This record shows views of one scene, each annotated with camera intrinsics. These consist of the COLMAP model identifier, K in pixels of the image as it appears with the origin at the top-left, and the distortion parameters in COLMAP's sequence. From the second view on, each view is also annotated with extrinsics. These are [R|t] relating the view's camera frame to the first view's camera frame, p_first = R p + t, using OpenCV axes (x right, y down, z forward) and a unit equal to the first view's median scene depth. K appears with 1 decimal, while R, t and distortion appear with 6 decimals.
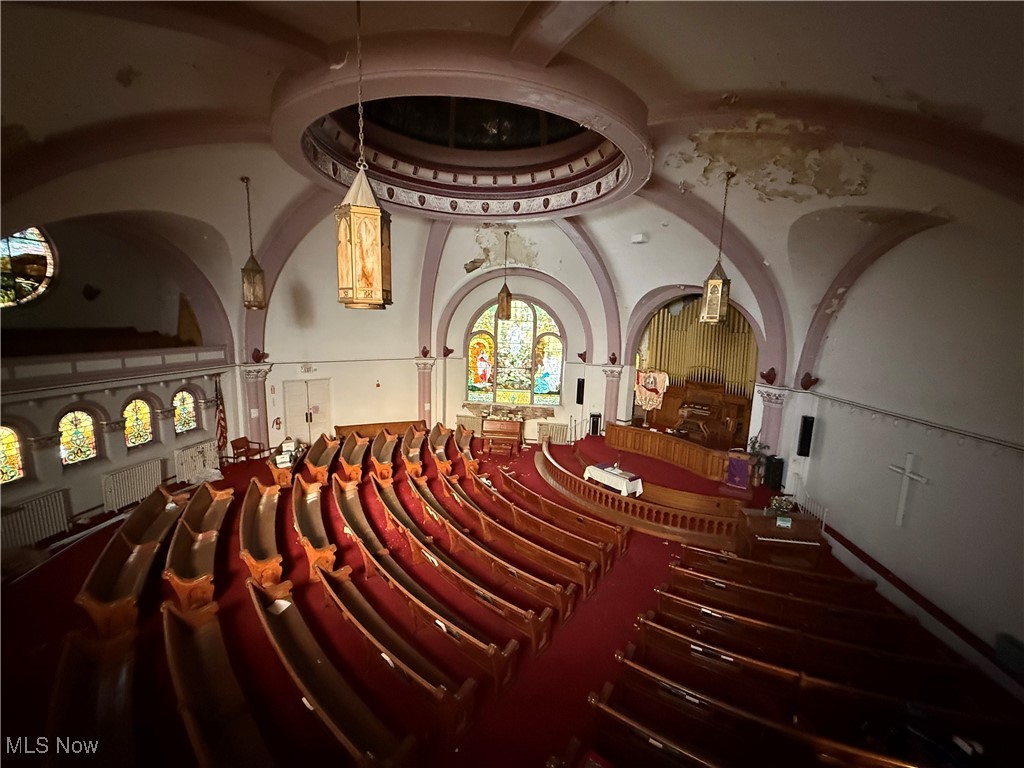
lens RADIAL K [[409.9, 0, 508.9], [0, 409.9, 383.7], [0, 0, 1]] dist [-0.000753, 0.000049]
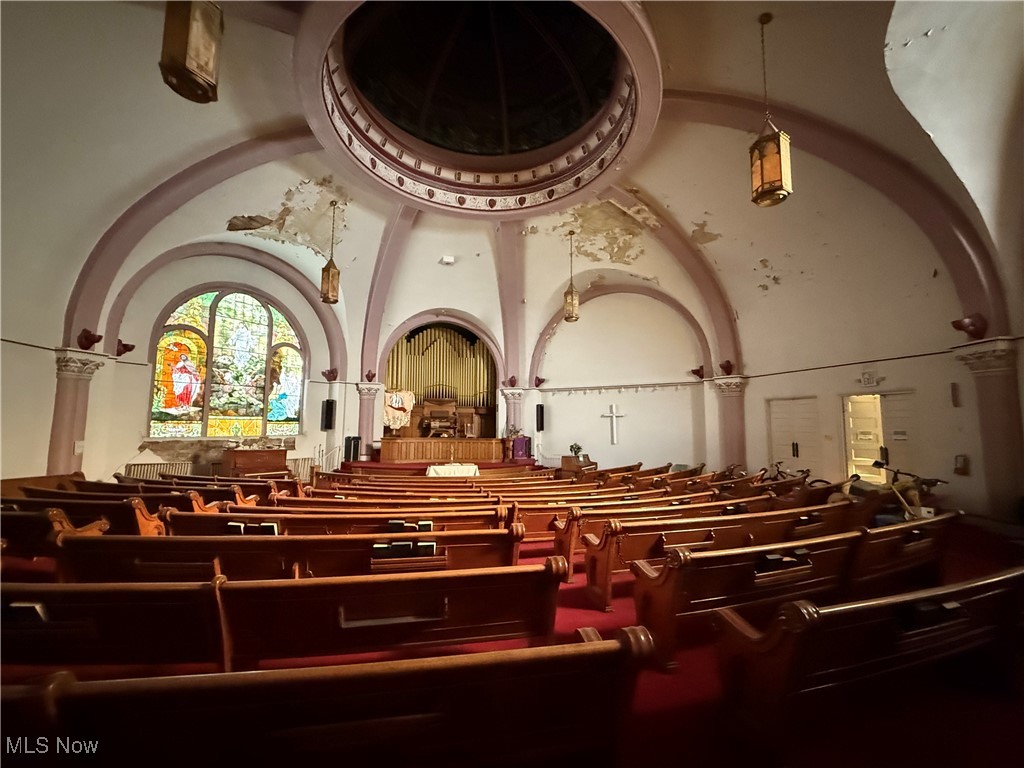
lens RADIAL K [[409.9, 0, 516.4], [0, 409.9, 390.0], [0, 0, 1]] dist [-0.000753, 0.000049]
pose [[0.394880, 0.052902, 0.917208, -0.455025], [0.140890, 0.983045, -0.117355, 0.122421], [-0.907866, 0.175566, 0.380732, 0.301444]]
